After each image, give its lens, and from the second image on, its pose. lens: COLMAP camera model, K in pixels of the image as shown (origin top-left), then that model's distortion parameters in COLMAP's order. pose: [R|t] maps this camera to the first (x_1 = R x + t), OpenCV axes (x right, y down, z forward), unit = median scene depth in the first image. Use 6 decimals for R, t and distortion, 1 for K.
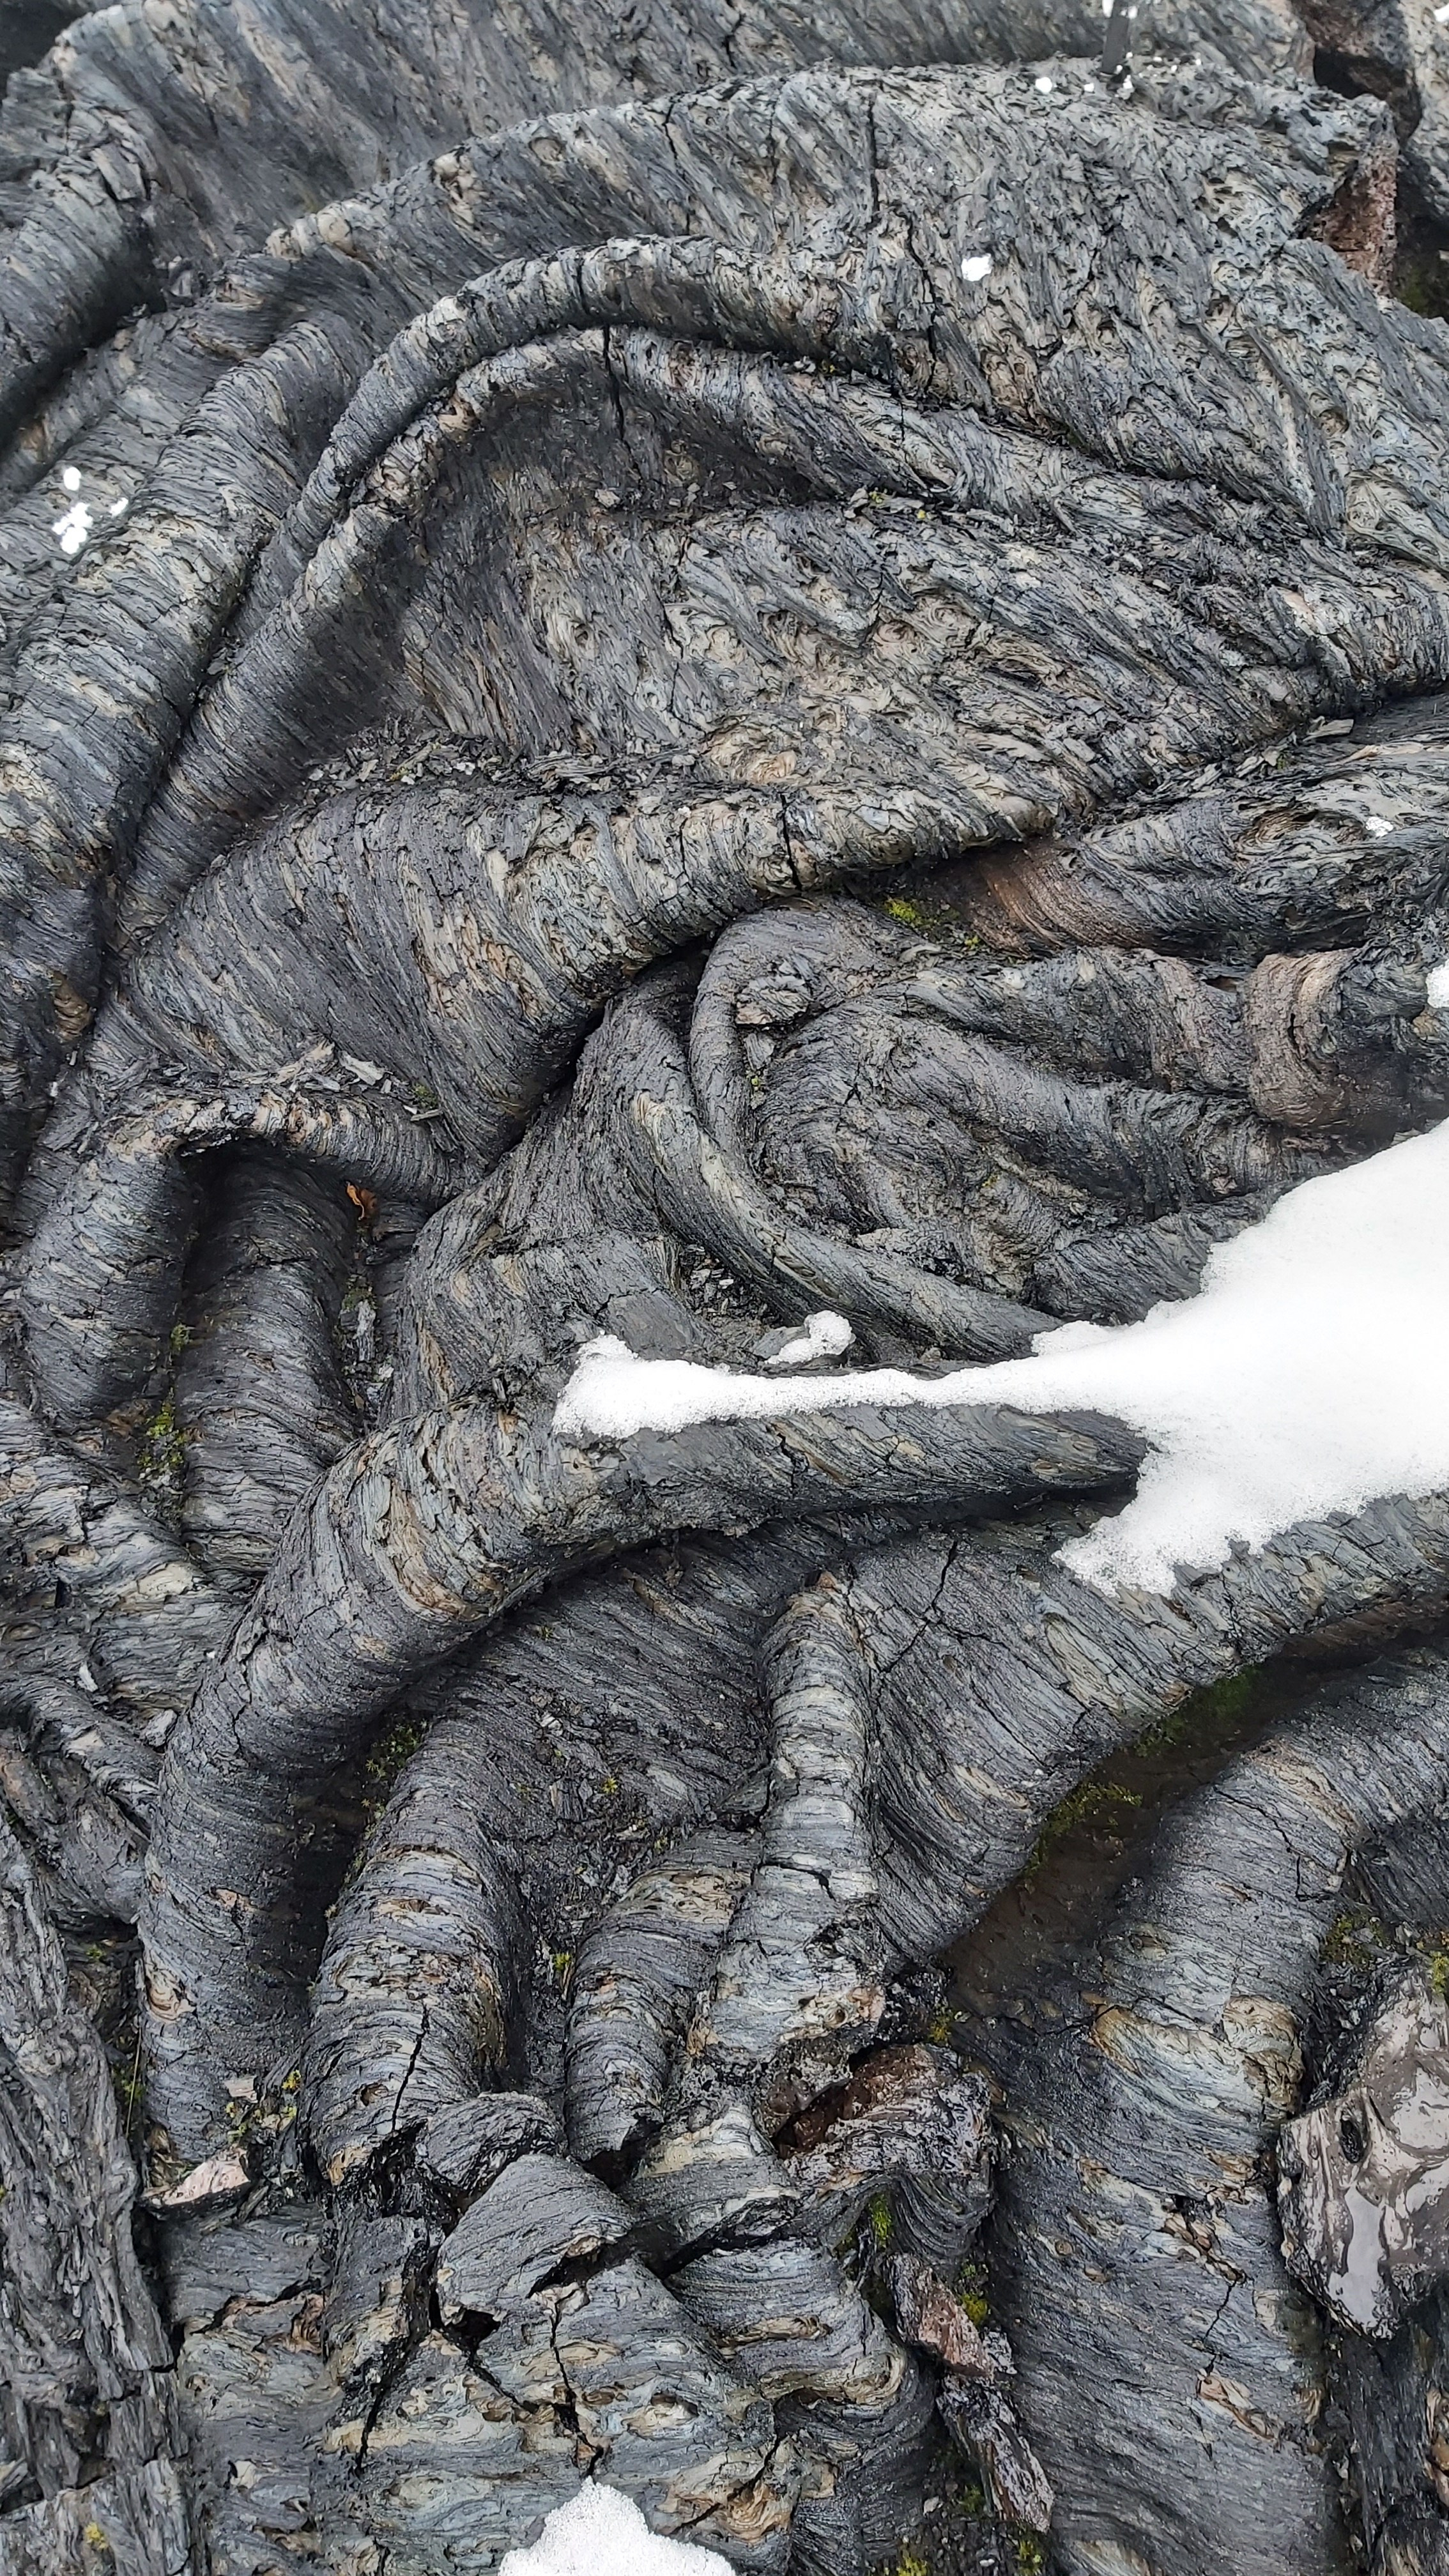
lens RADIAL K [[1987.1, 0, 724.5], [0, 1987.1, 1288.0], [0, 0, 1]] dist [0.062470, -0.114863]
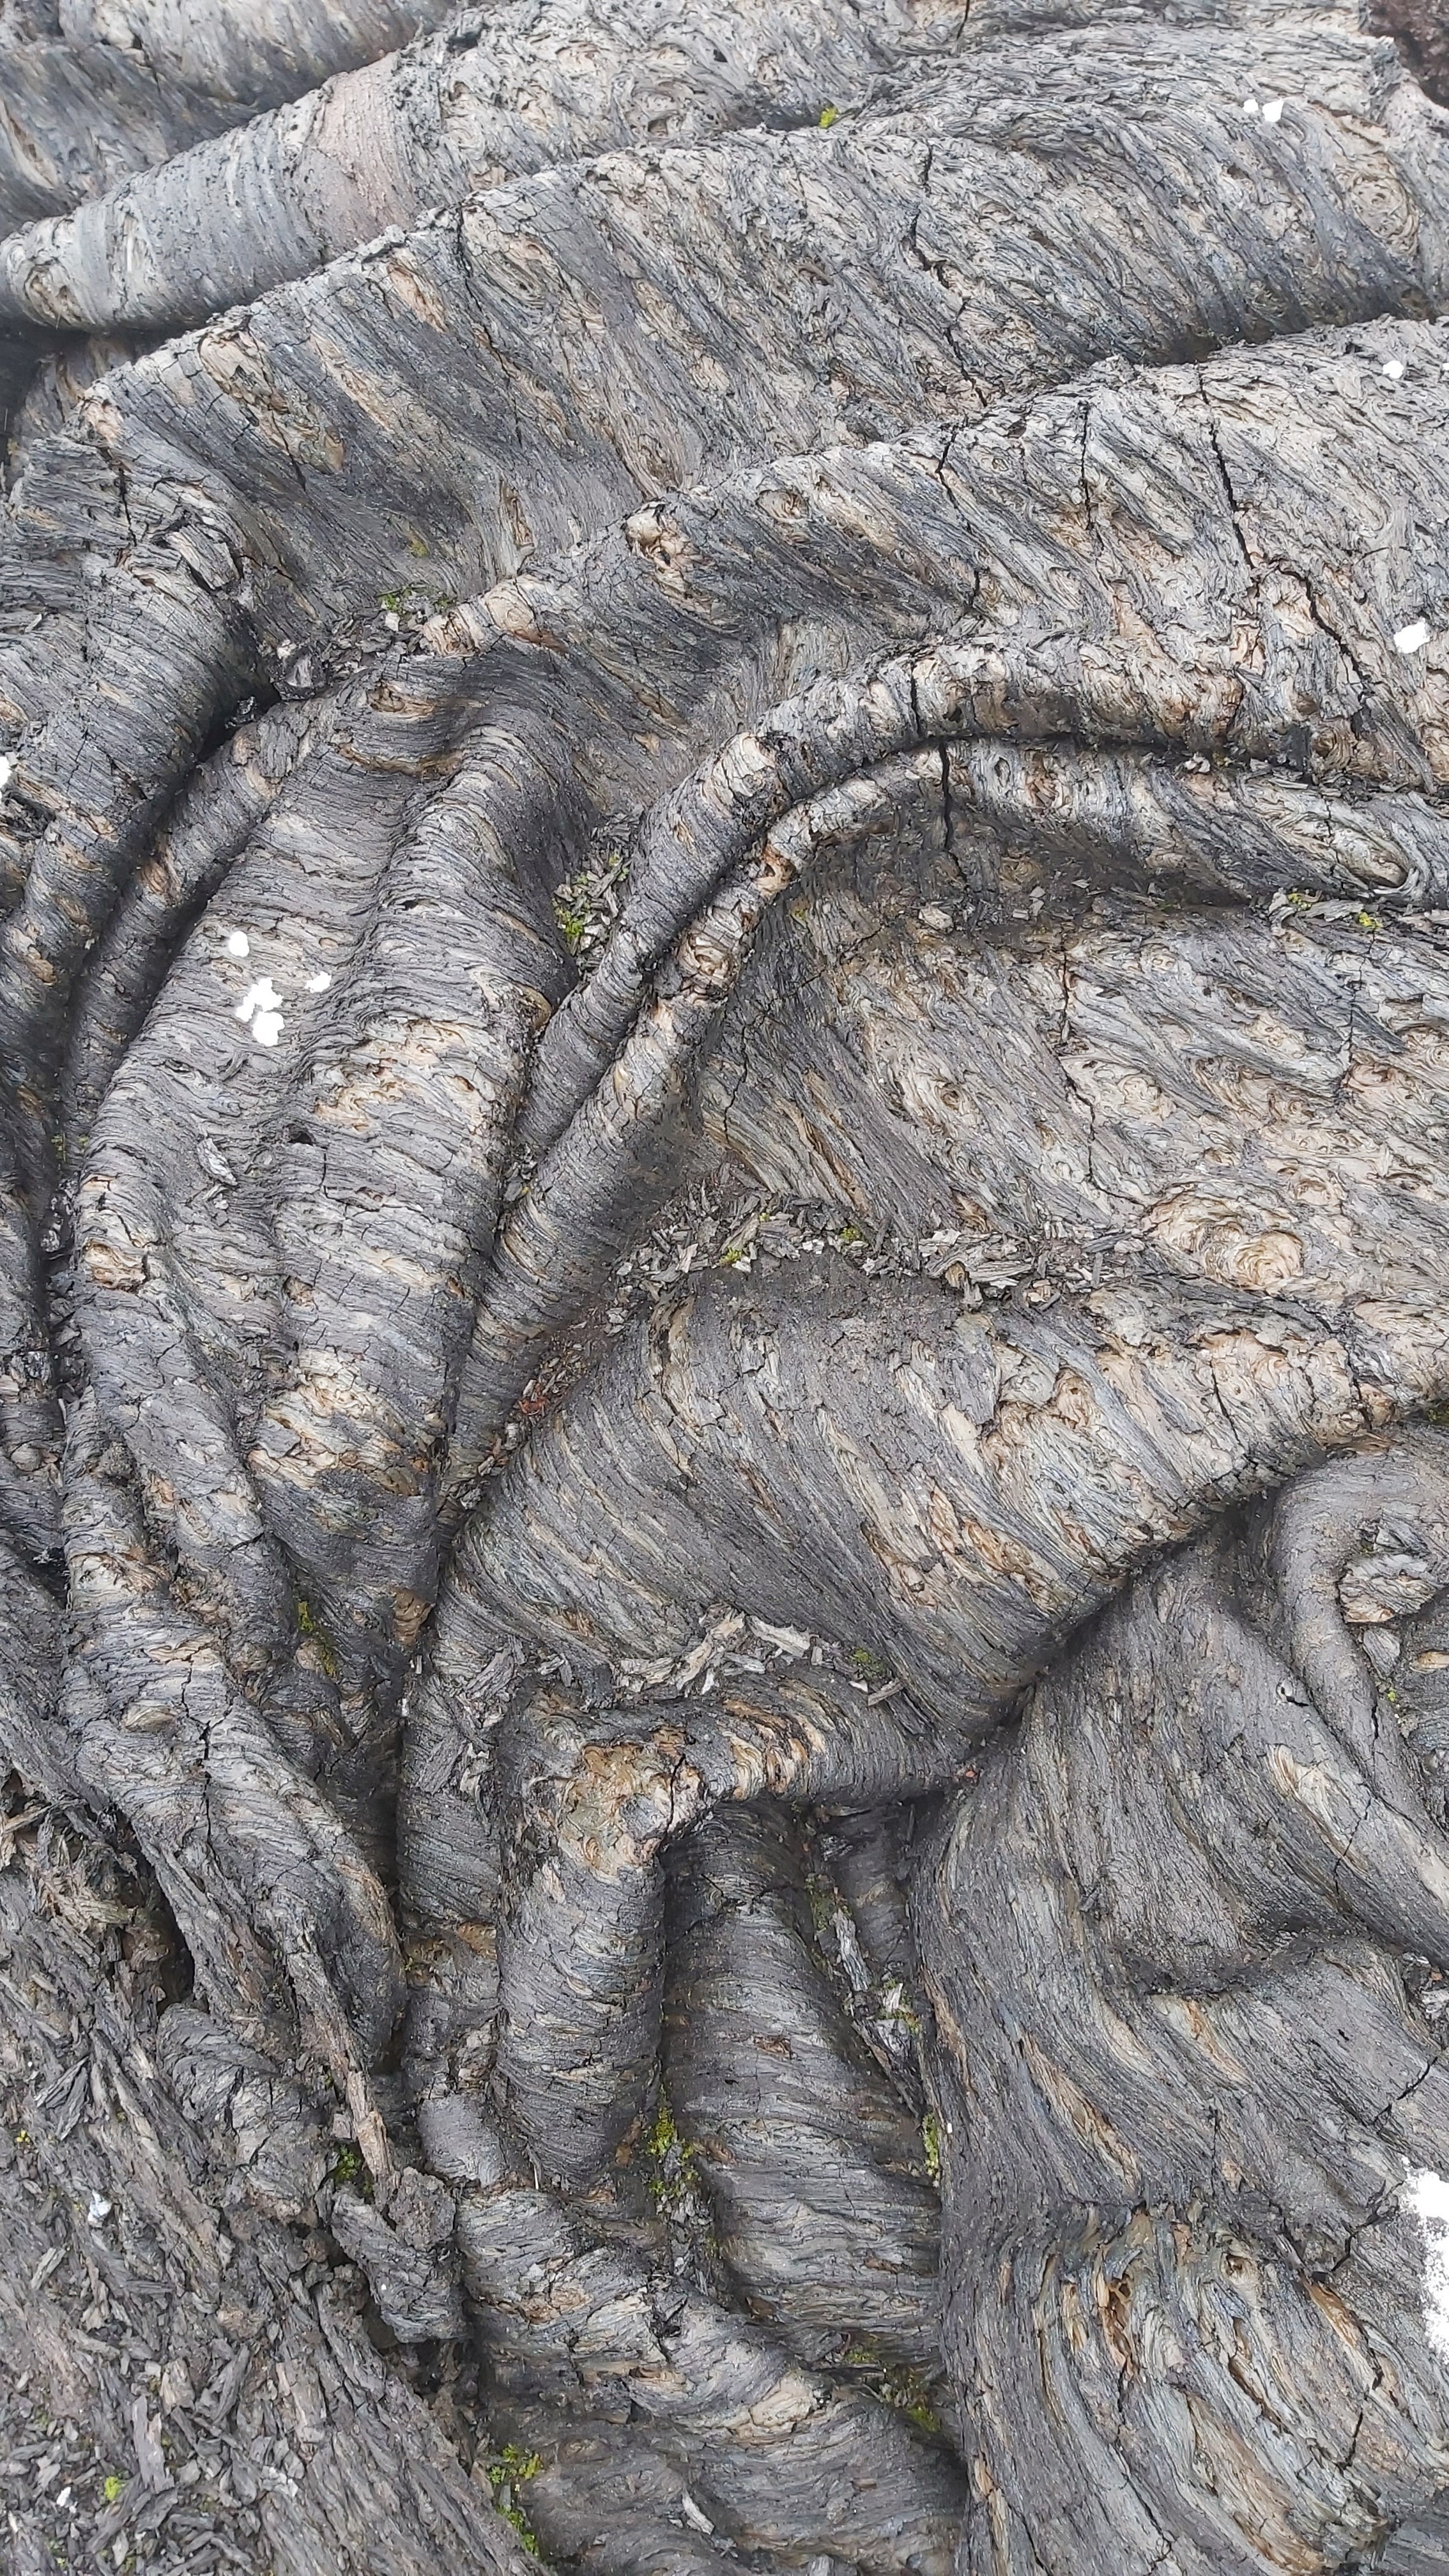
lens RADIAL K [[1973.4, 0, 724.5], [0, 1973.4, 1288.0], [0, 0, 1]] dist [0.119501, -0.257698]
pose [[0.981182, -0.181096, 0.066975, -0.240737], [0.178431, 0.982973, 0.043892, -0.304455], [-0.073783, -0.031116, 0.996789, 0.166523]]
